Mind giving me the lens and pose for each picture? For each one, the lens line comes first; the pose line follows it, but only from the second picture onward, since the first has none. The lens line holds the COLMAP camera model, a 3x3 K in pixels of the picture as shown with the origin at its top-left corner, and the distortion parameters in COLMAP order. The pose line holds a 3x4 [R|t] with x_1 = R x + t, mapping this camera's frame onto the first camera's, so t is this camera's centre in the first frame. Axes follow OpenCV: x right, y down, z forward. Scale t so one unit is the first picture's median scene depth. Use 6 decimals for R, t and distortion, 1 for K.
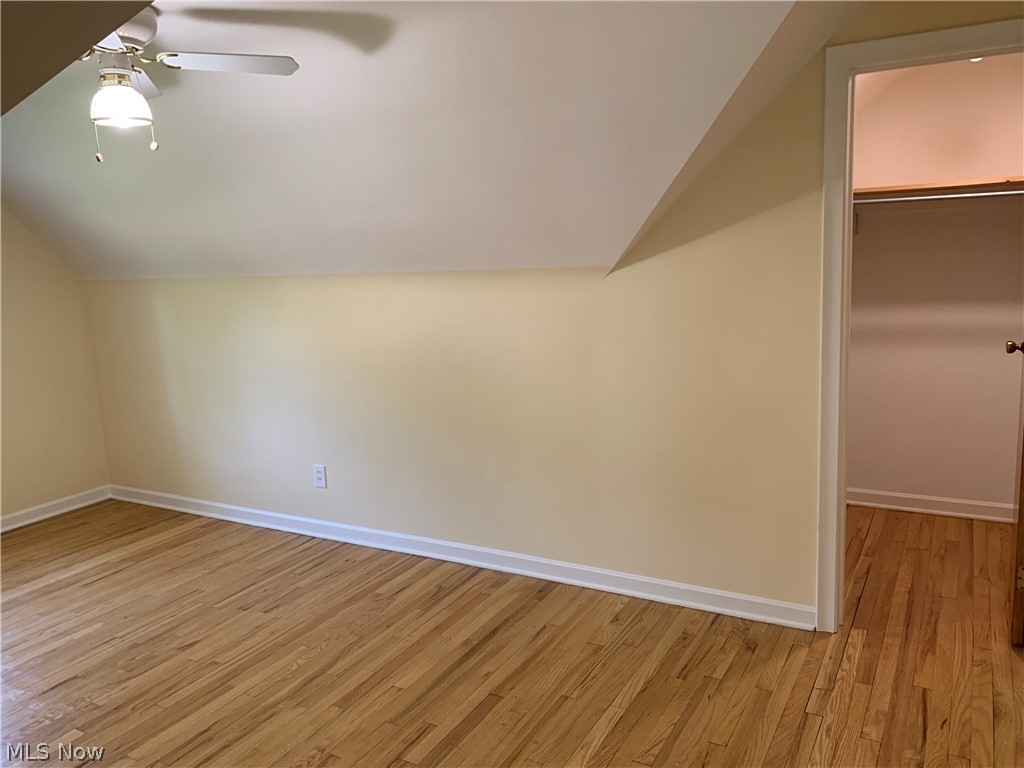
lens RADIAL K [[793.9, 0, 512.0], [0, 793.9, 384.0], [0, 0, 1]] dist [0.016934, -0.017689]
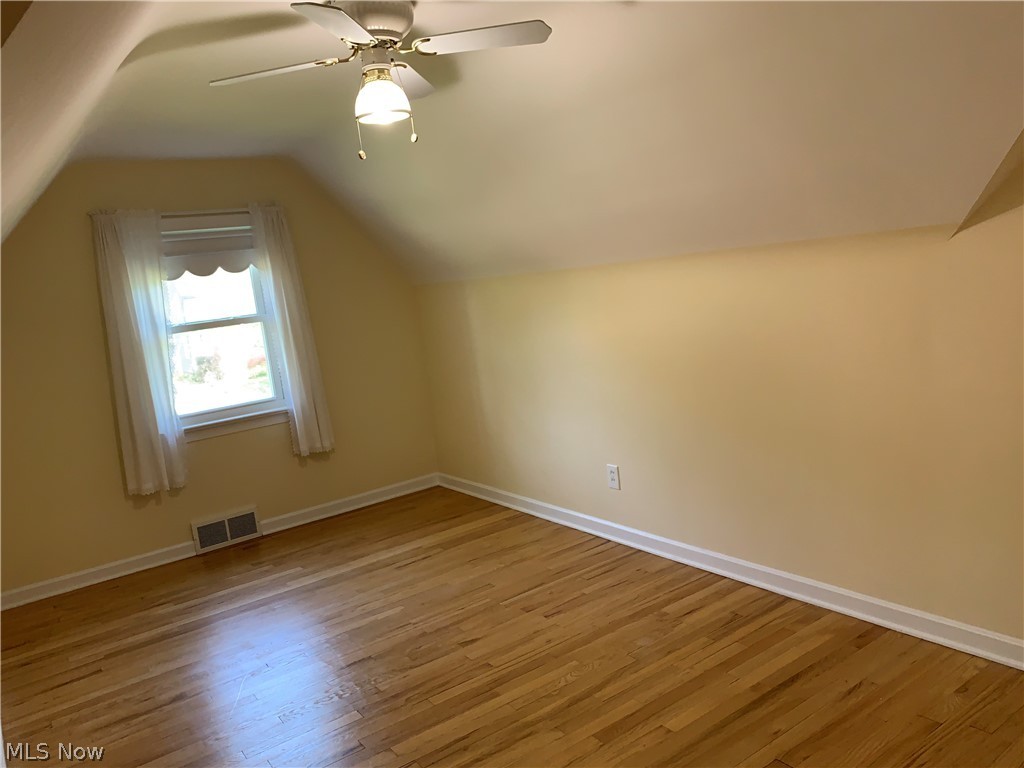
lens RADIAL K [[793.9, 0, 512.0], [0, 793.9, 384.0], [0, 0, 1]] dist [0.016934, -0.017689]
pose [[0.902052, 0.004003, -0.431609, 0.069032], [-0.000180, 0.999960, 0.008898, -0.002424], [0.431628, -0.007949, 0.902017, 0.129433]]
